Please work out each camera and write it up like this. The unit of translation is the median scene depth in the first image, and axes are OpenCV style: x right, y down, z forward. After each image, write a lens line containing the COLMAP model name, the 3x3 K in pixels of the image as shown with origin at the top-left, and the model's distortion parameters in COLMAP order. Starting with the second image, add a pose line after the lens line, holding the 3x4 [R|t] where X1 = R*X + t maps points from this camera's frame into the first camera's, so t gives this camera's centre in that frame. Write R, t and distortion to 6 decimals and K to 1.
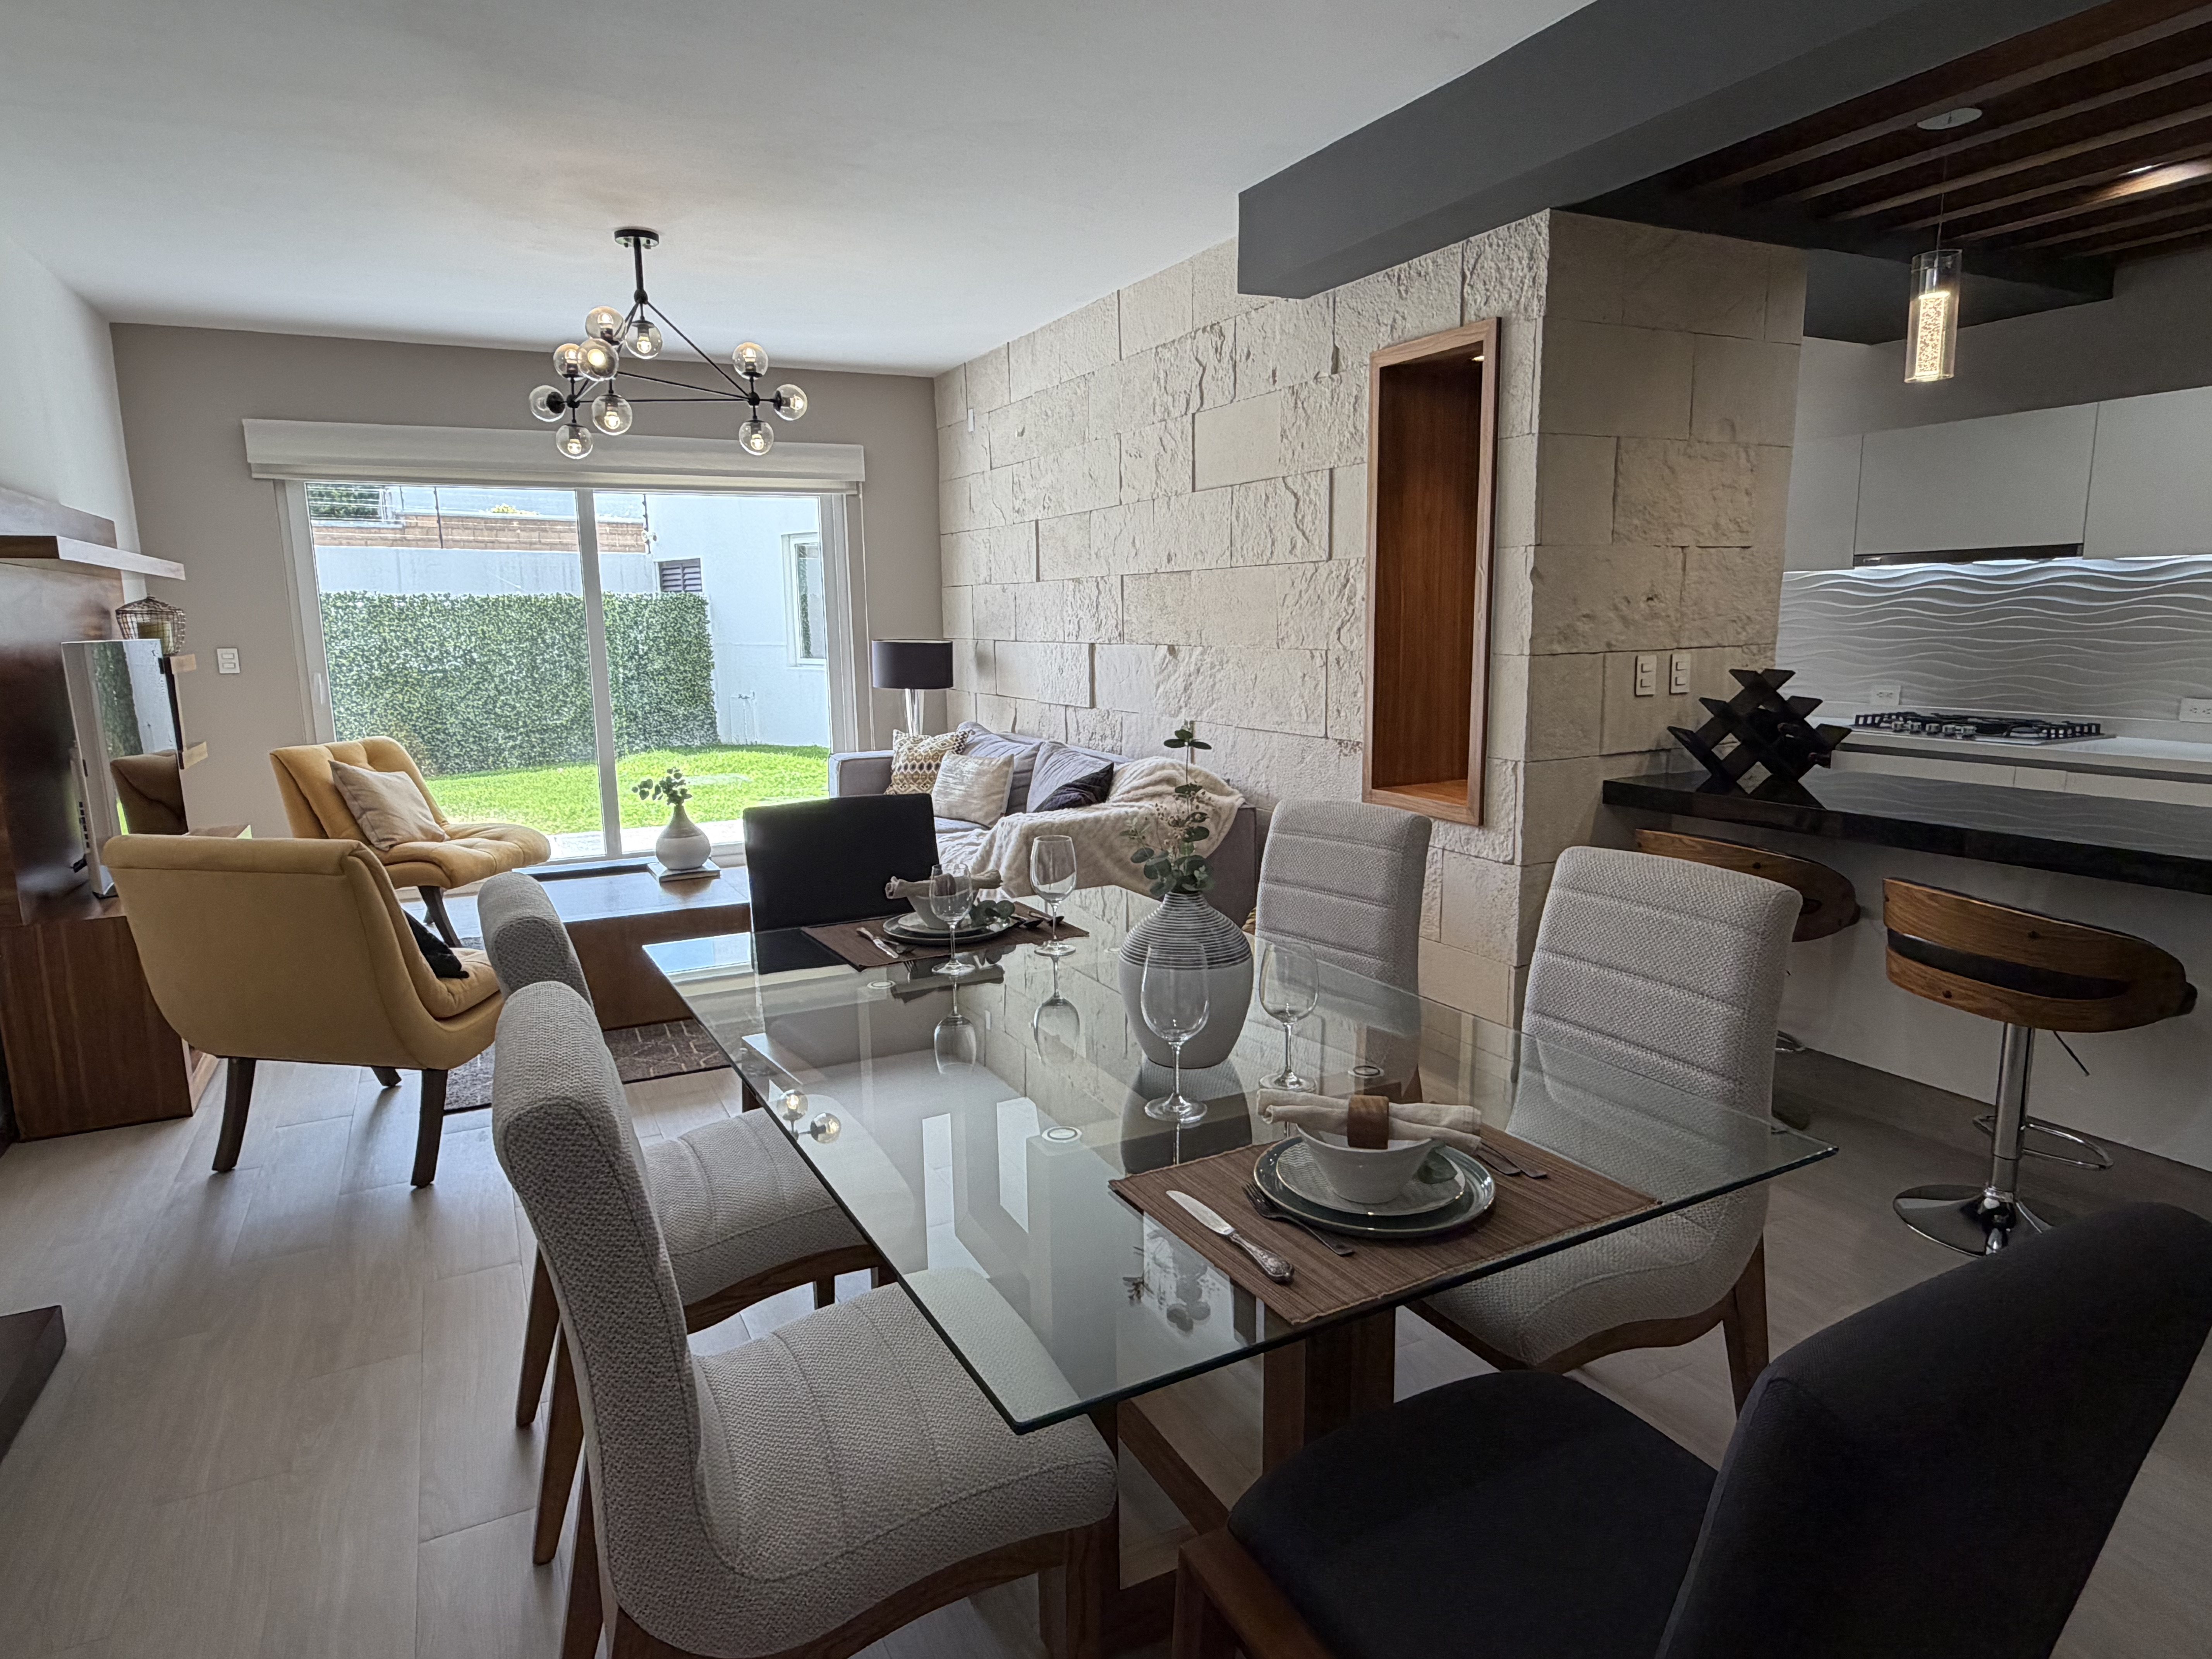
lens RADIAL K [[1278.9, 0, 1120.2], [0, 1278.9, 821.9], [0, 0, 1]] dist [-0.001747, 0.002051]
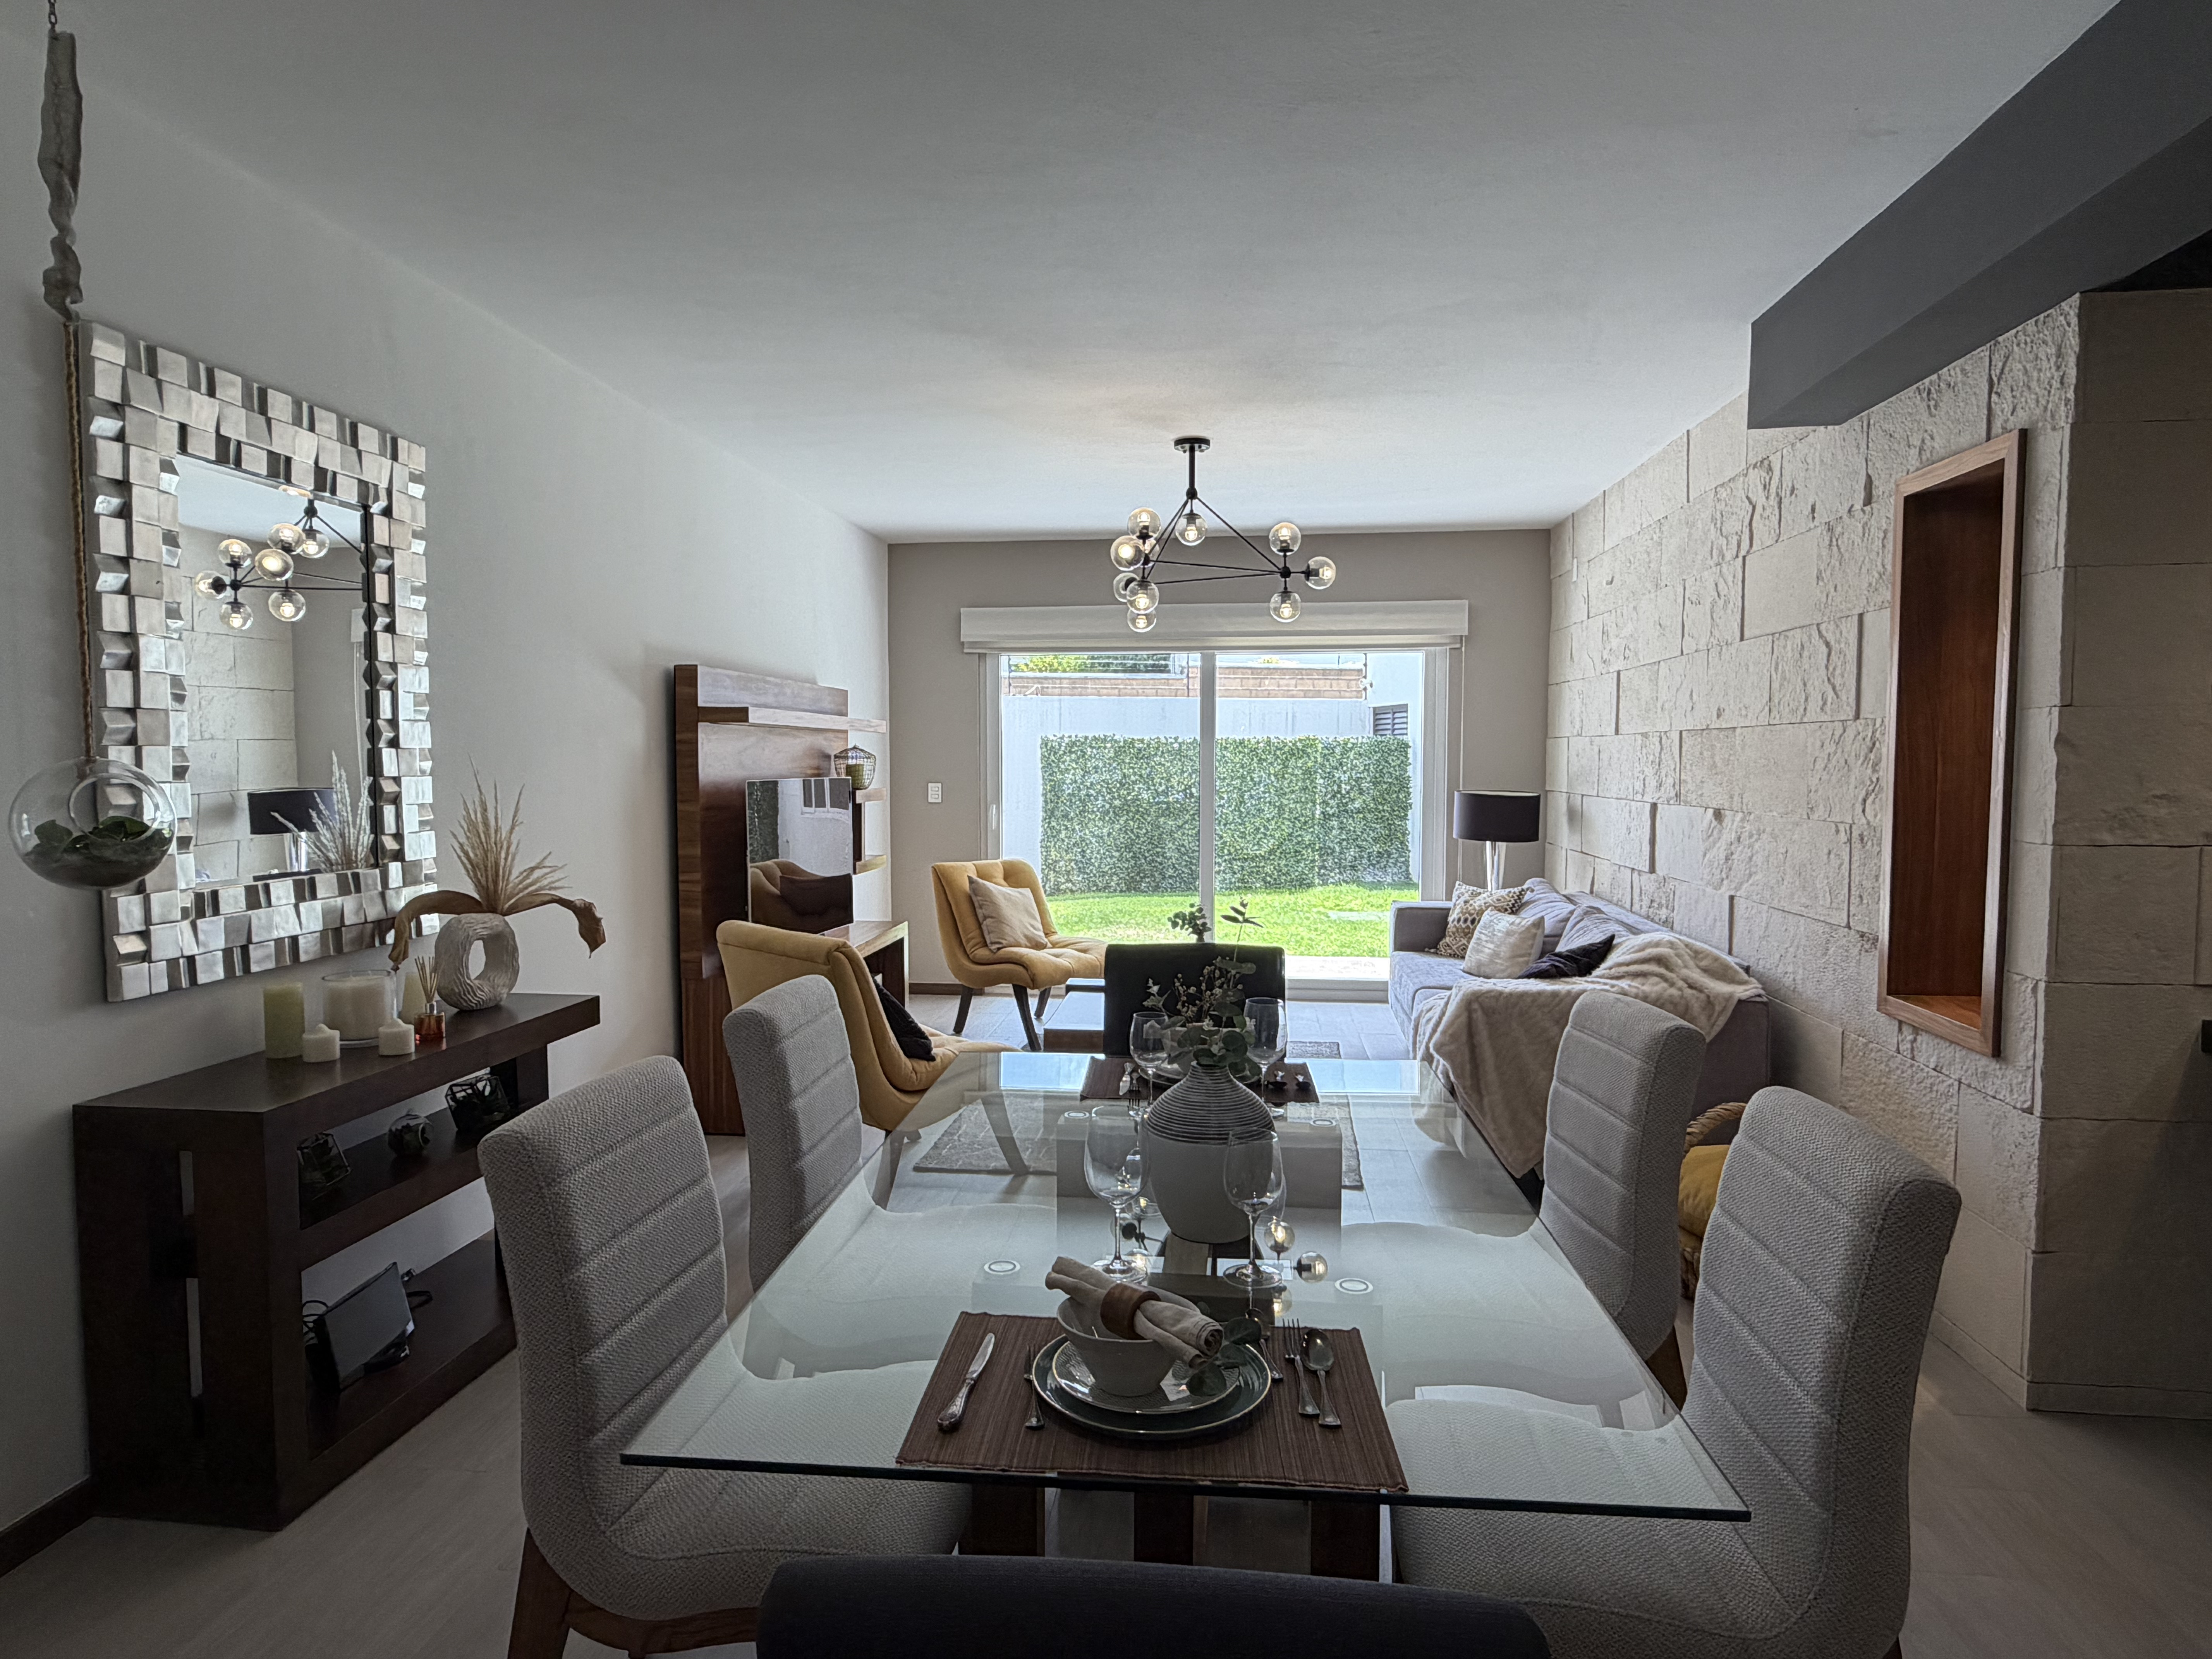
lens RADIAL K [[1278.9, 0, 1101.5], [0, 1278.9, 833.3], [0, 0, 1]] dist [-0.001747, 0.002051]
pose [[0.835898, 0.048411, -0.546746, 0.197640], [-0.102580, 0.992331, -0.068965, -0.018517], [0.539215, 0.113733, 0.834453, 0.028944]]
